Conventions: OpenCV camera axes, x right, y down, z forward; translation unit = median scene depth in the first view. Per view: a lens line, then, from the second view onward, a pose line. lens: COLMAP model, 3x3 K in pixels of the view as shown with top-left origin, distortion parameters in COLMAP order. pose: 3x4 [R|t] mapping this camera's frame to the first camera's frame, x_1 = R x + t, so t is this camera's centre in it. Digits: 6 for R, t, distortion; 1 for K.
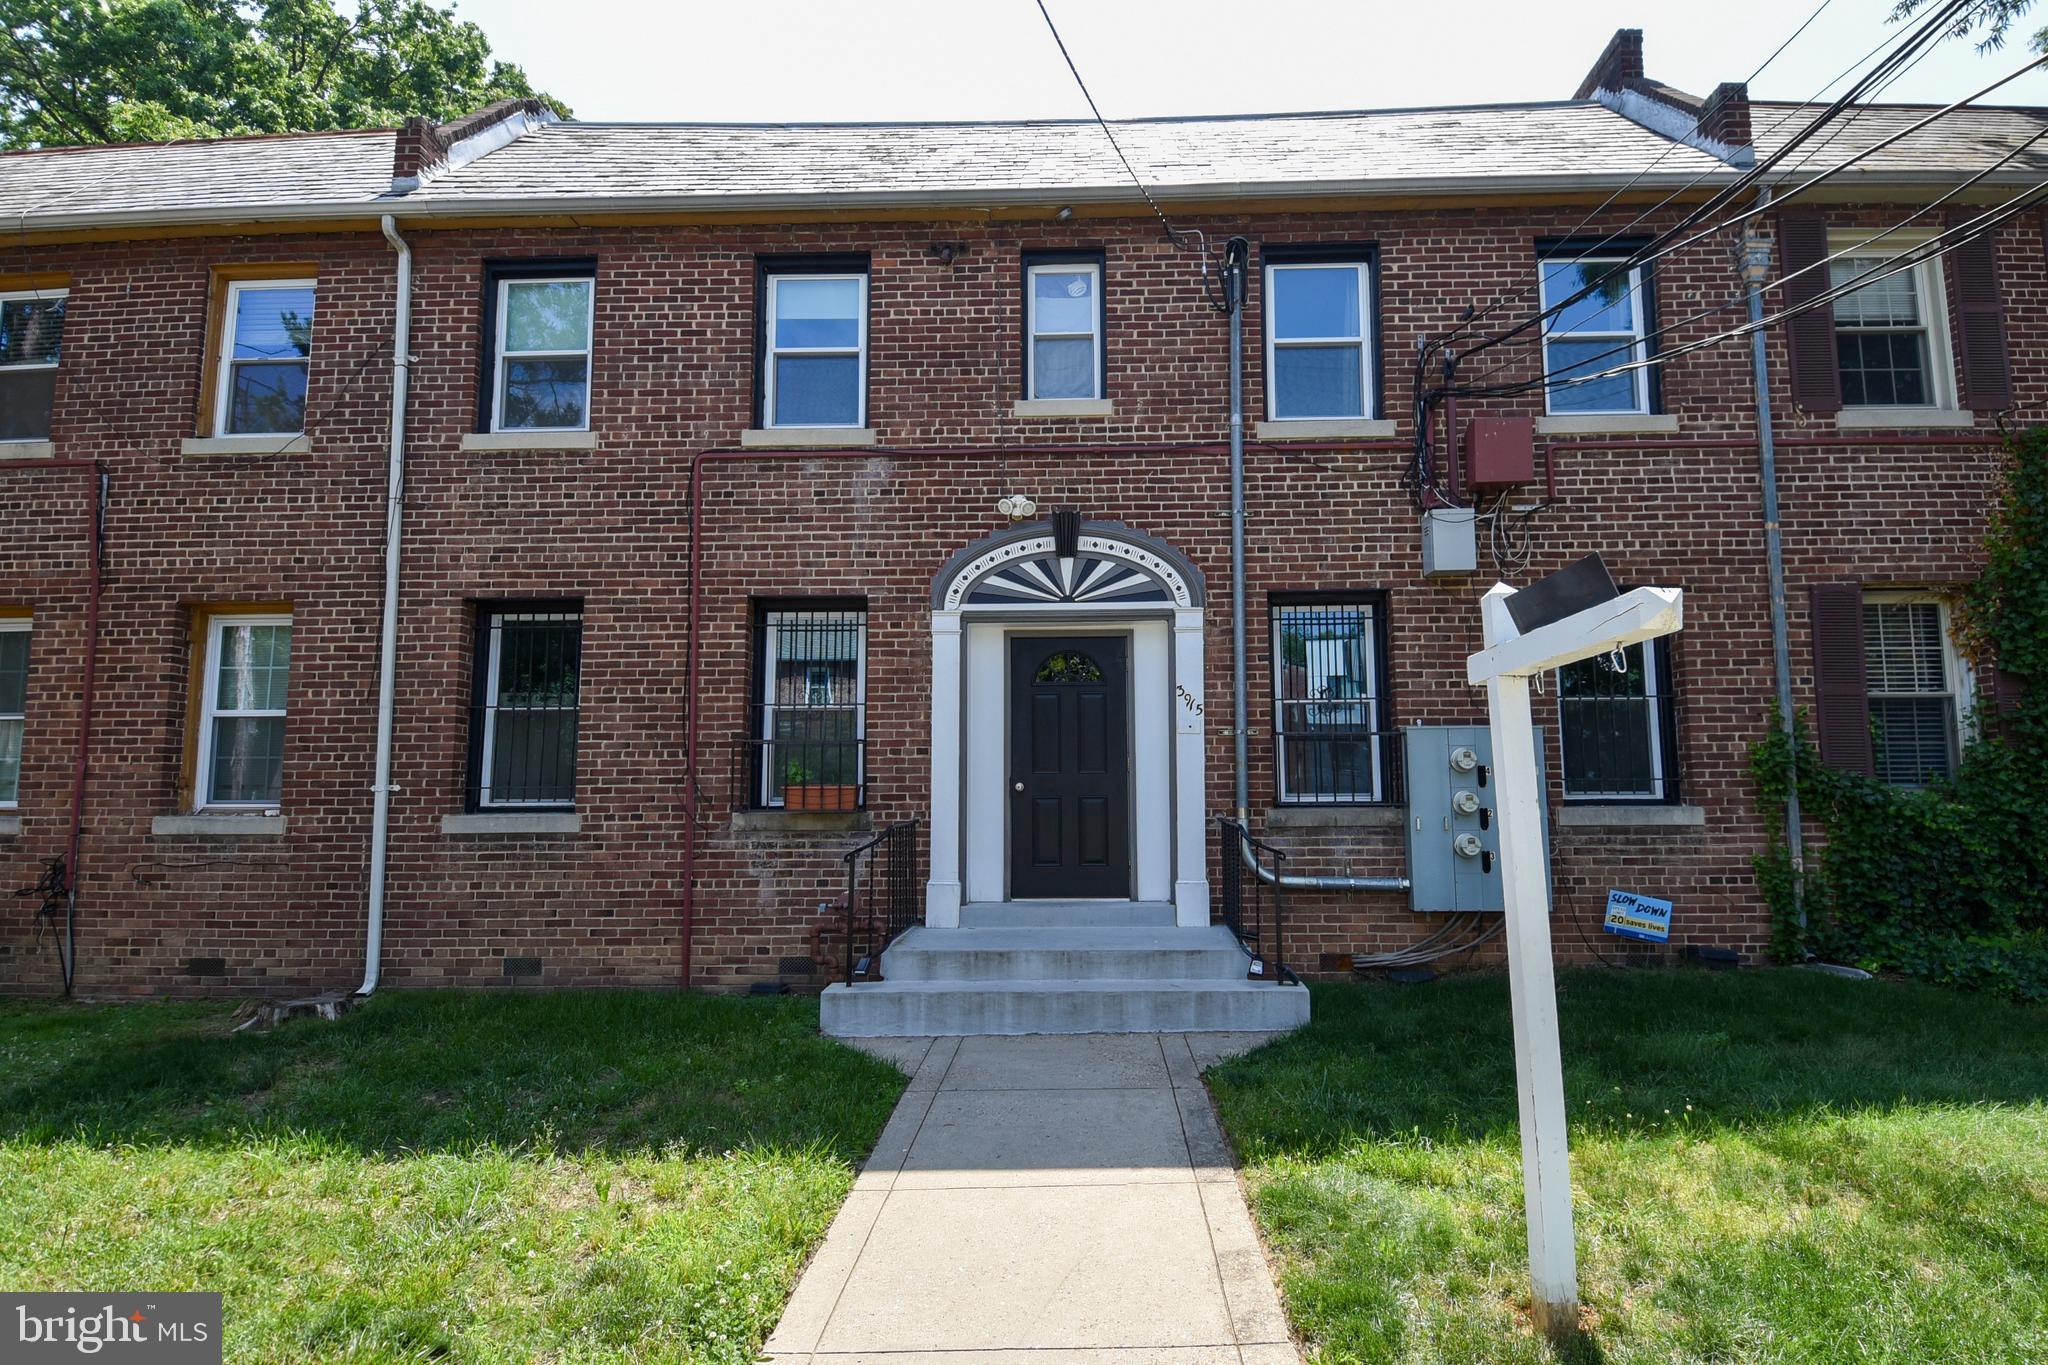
lens RADIAL K [[1027.7, 0, 1014.4], [0, 1027.7, 674.3], [0, 0, 1]] dist [0.015847, -0.011168]
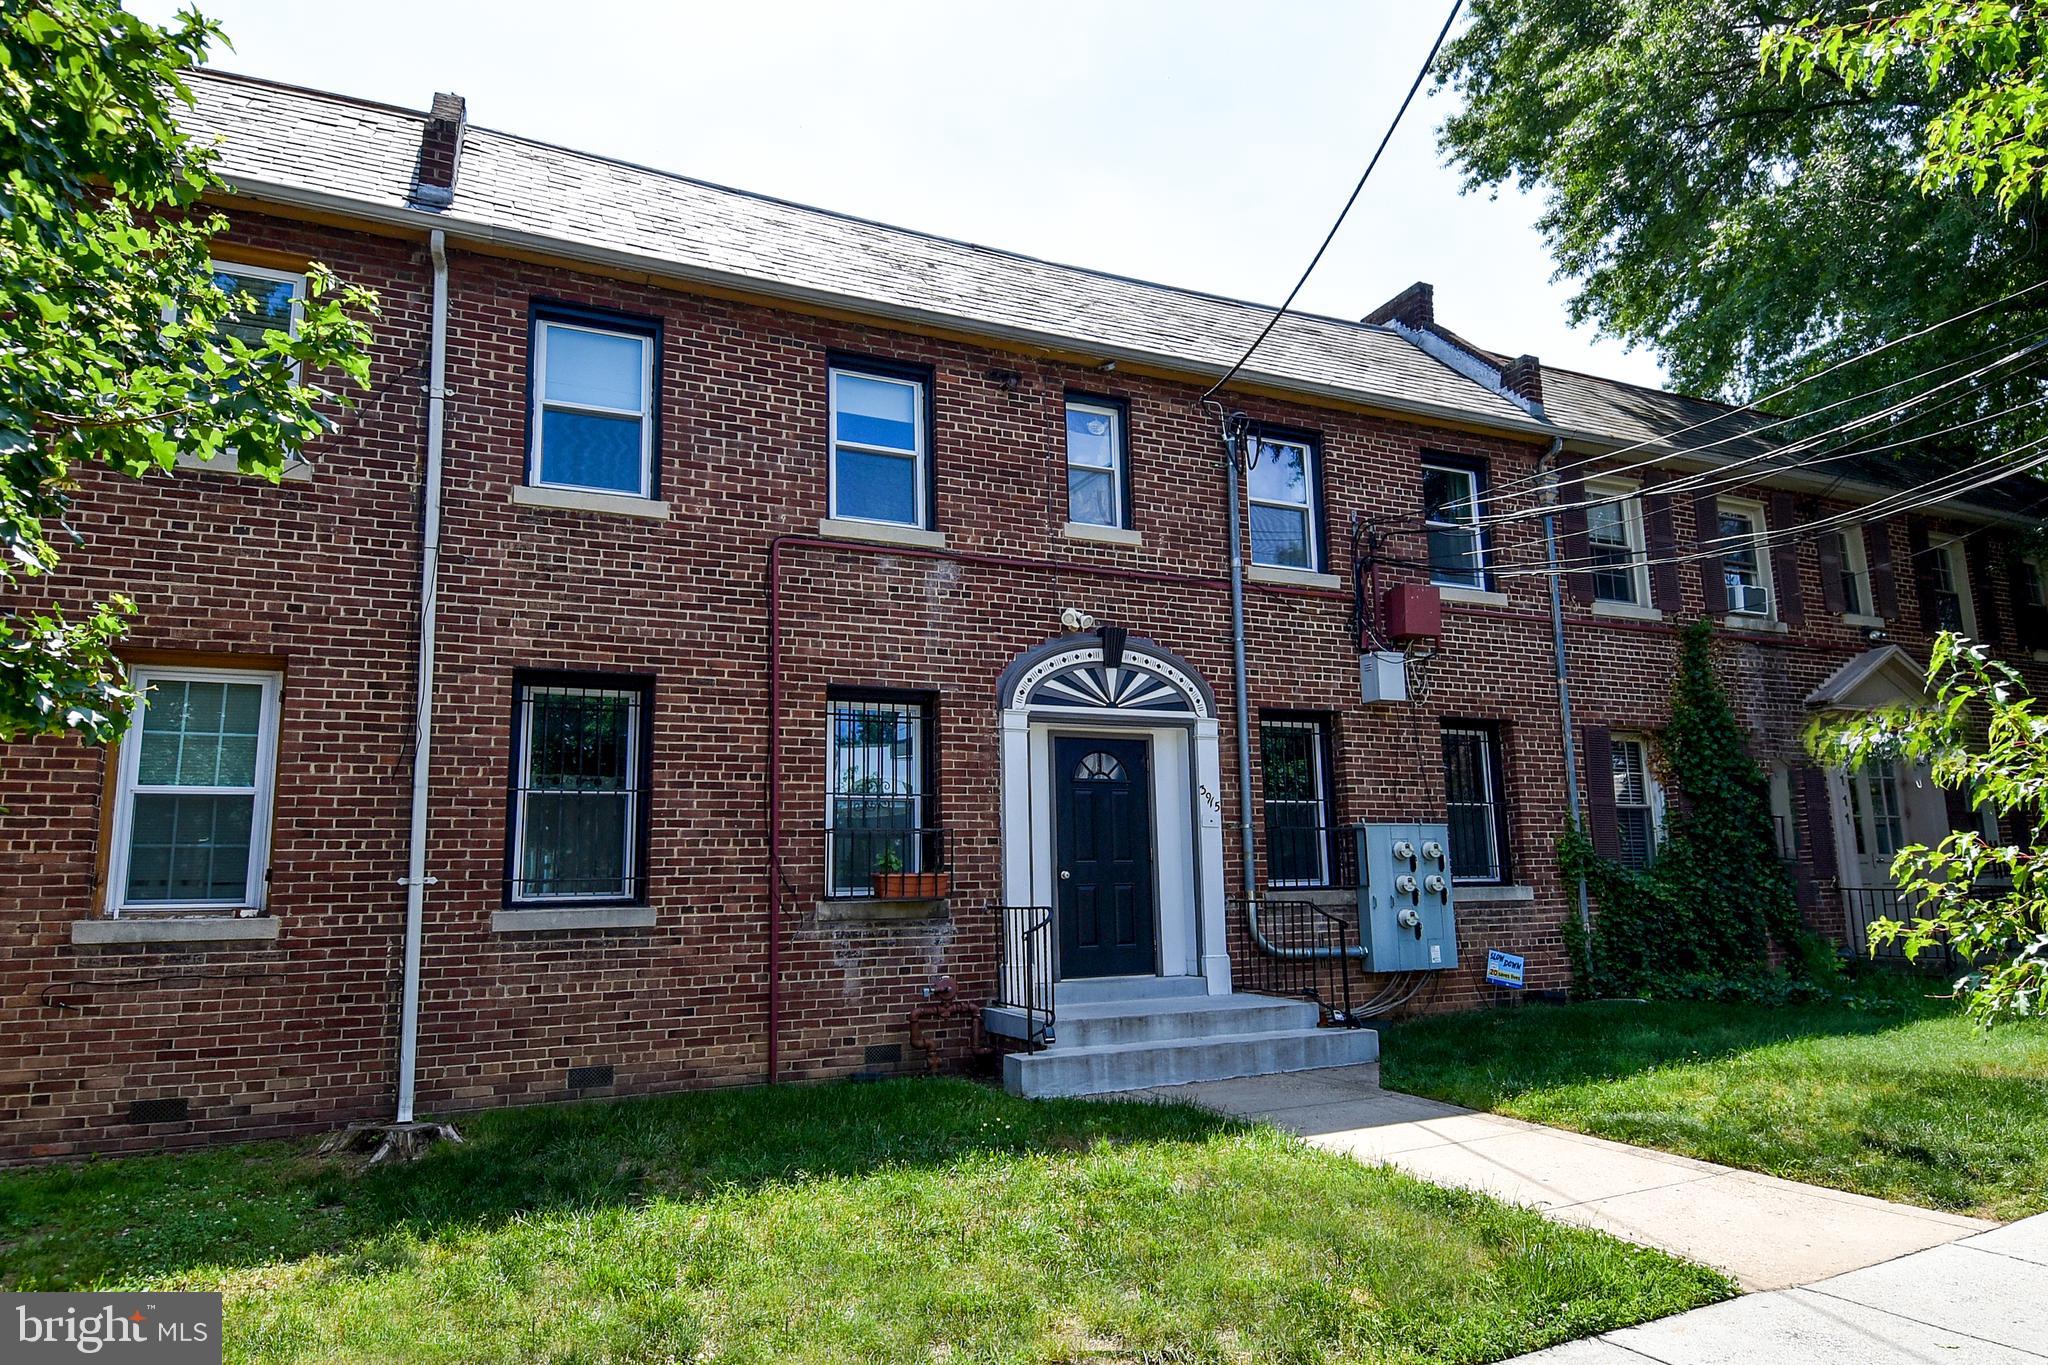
lens RADIAL K [[1149.9, 0, 1024.1], [0, 1149.9, 700.6], [0, 0, 1]] dist [0.020494, -0.004953]
pose [[0.907744, 0.056941, 0.415642, -0.551789], [-0.031508, 0.997201, -0.067799, 0.009534], [-0.418339, 0.048448, 0.906998, -0.095069]]
